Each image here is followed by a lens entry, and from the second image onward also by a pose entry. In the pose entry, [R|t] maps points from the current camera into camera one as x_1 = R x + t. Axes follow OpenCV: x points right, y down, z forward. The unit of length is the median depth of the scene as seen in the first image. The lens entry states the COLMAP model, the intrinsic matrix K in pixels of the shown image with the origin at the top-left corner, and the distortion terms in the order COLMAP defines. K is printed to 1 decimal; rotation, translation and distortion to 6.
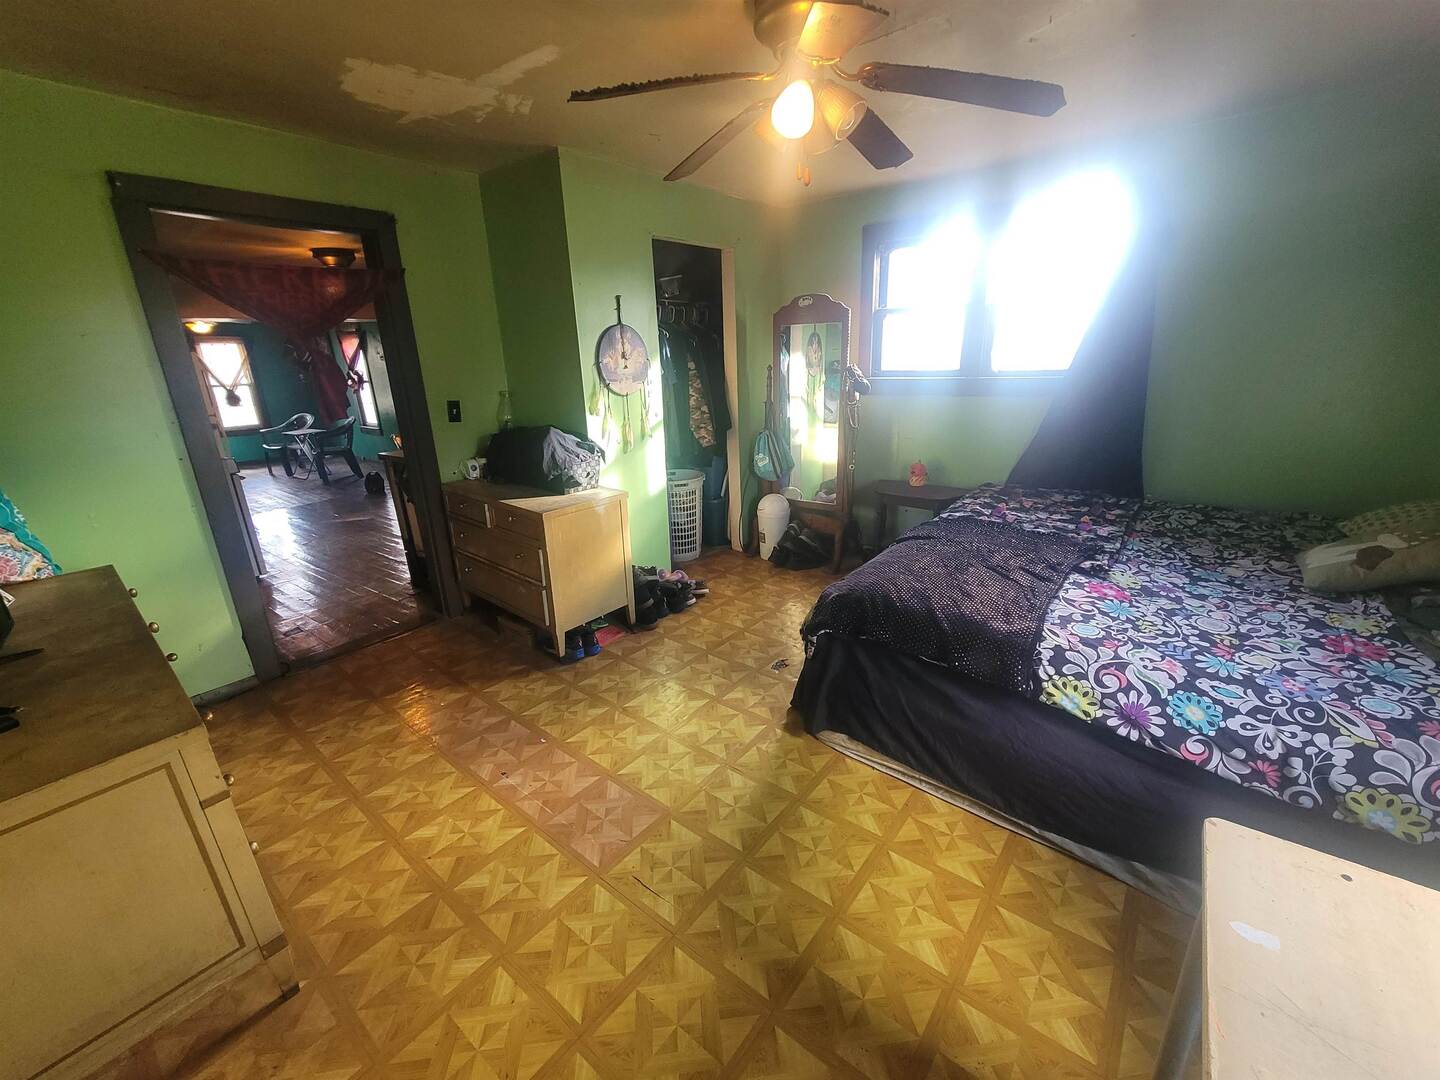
lens RADIAL K [[588.1, 0, 722.8], [0, 588.1, 543.6], [0, 0, 1]] dist [0.002372, -0.000757]
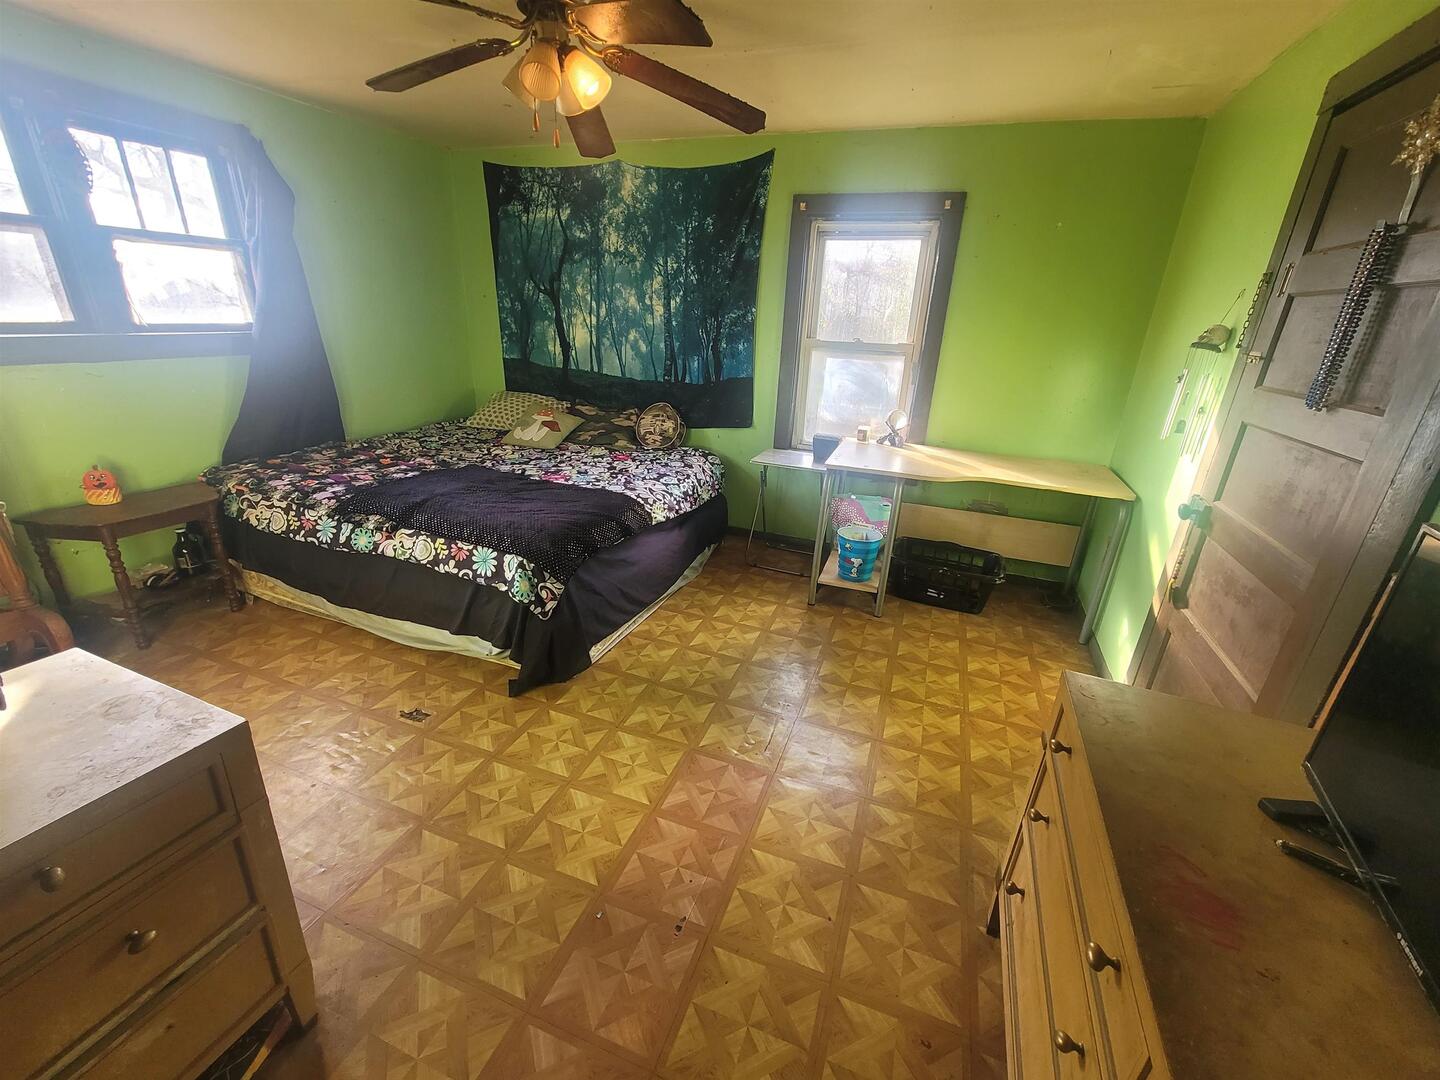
lens RADIAL K [[588.1, 0, 719.0], [0, 588.1, 541.2], [0, 0, 1]] dist [0.002372, -0.000757]
pose [[-0.314049, -0.327523, 0.891124, -0.971520], [0.256852, 0.874299, 0.411859, -0.318179], [-0.914002, 0.358231, -0.190448, 1.051178]]
